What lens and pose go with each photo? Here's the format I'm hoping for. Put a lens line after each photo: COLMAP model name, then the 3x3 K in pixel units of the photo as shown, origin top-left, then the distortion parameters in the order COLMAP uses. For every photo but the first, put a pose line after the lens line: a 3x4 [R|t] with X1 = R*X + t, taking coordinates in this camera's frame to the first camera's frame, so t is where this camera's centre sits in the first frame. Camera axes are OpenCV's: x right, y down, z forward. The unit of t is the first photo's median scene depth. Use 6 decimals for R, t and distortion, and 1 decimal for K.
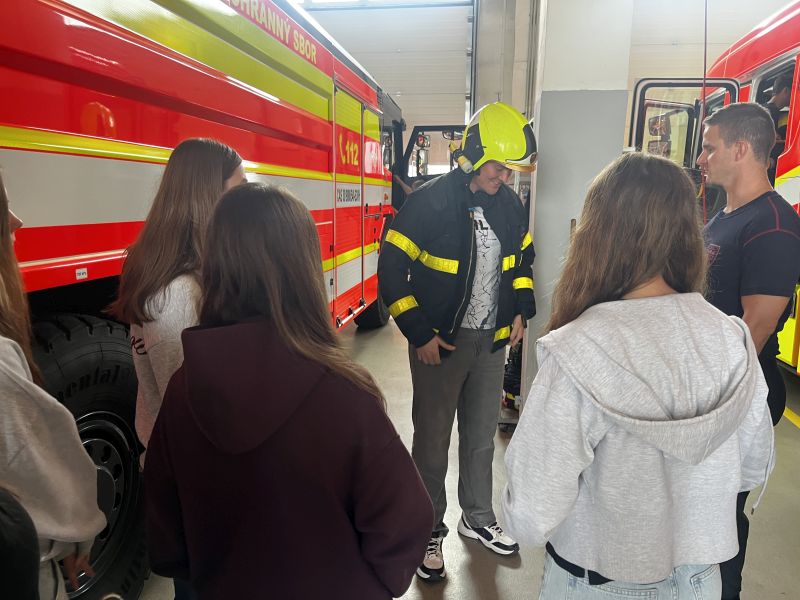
lens RADIAL K [[604.8, 0, 400.0], [0, 604.8, 300.0], [0, 0, 1]] dist [0.066324, -0.079604]
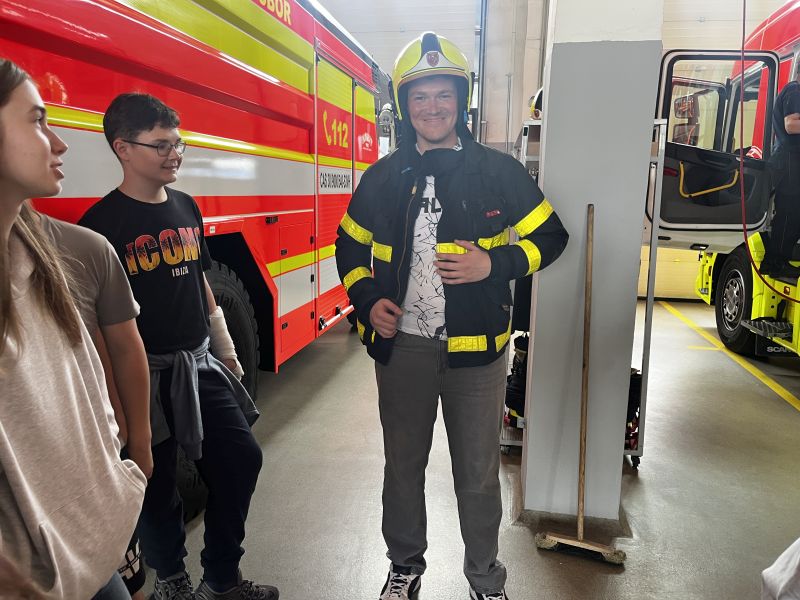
lens RADIAL K [[604.8, 0, 400.0], [0, 604.8, 300.0], [0, 0, 1]] dist [0.066324, -0.079604]
pose [[0.999724, 0.008092, -0.022067, 0.030113], [-0.007922, 0.999938, 0.007797, -0.005440], [0.022129, -0.007620, 0.999726, 0.106947]]
